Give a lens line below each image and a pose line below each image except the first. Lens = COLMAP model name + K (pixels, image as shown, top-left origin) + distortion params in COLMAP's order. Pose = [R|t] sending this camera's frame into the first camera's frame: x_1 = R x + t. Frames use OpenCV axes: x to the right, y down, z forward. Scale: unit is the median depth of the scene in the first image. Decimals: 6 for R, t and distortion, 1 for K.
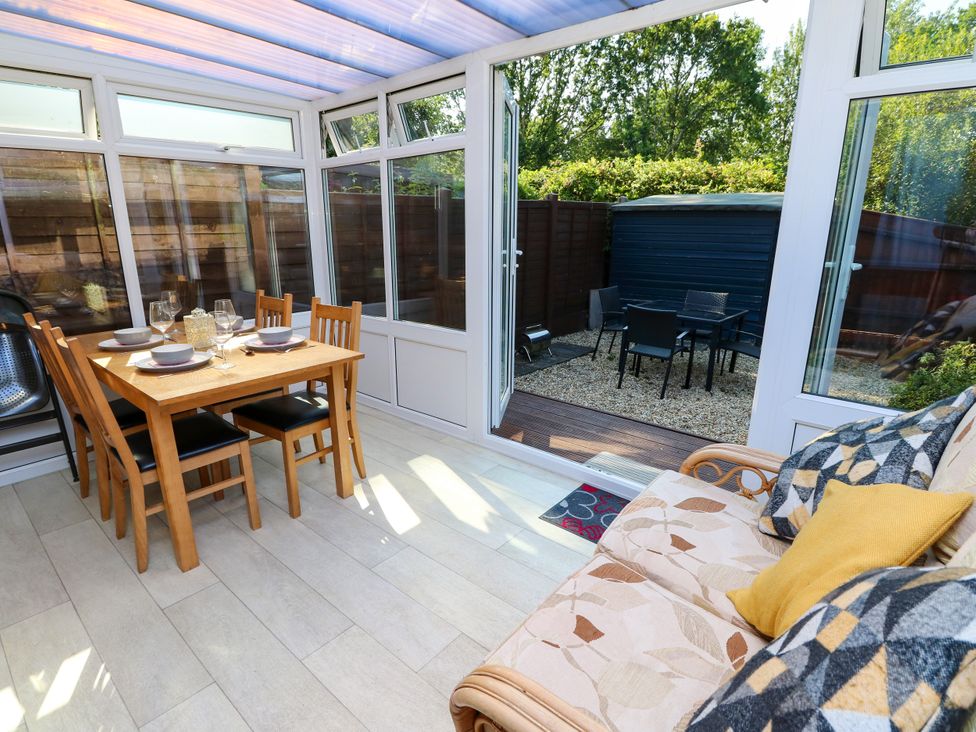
lens RADIAL K [[508.1, 0, 487.6], [0, 508.1, 367.3], [0, 0, 1]] dist [-0.001142, -0.013437]
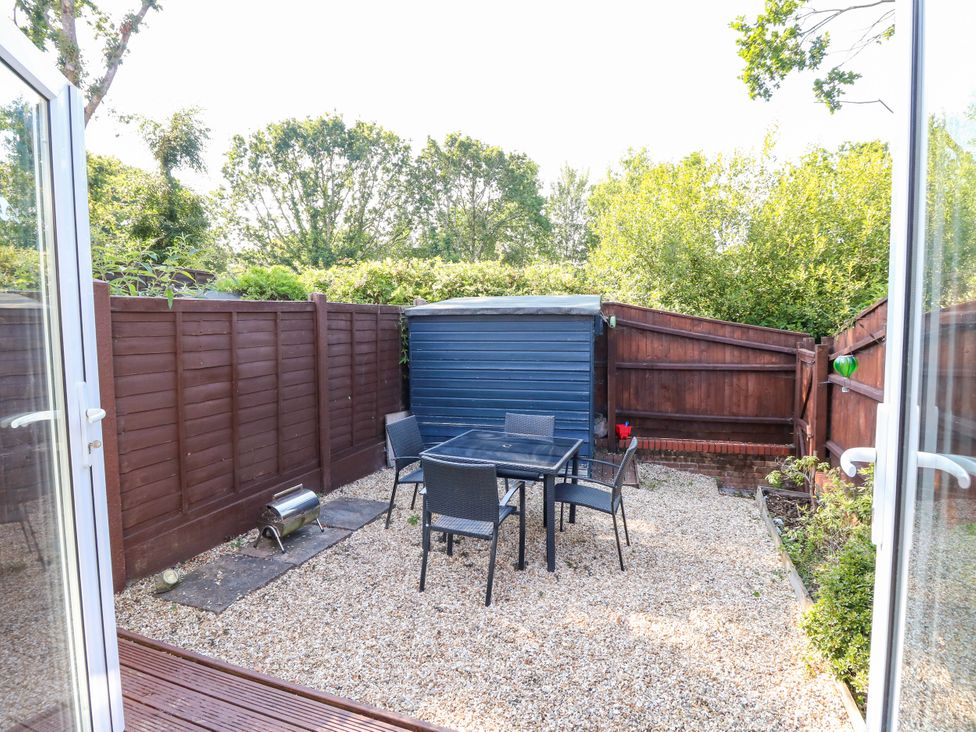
lens RADIAL K [[508.1, 0, 486.5], [0, 508.1, 362.8], [0, 0, 1]] dist [-0.001142, -0.013437]
pose [[0.941248, -0.036139, 0.335778, 0.044392], [0.103552, 0.977249, -0.185097, -0.035216], [-0.321449, 0.208993, 0.923576, 0.112991]]
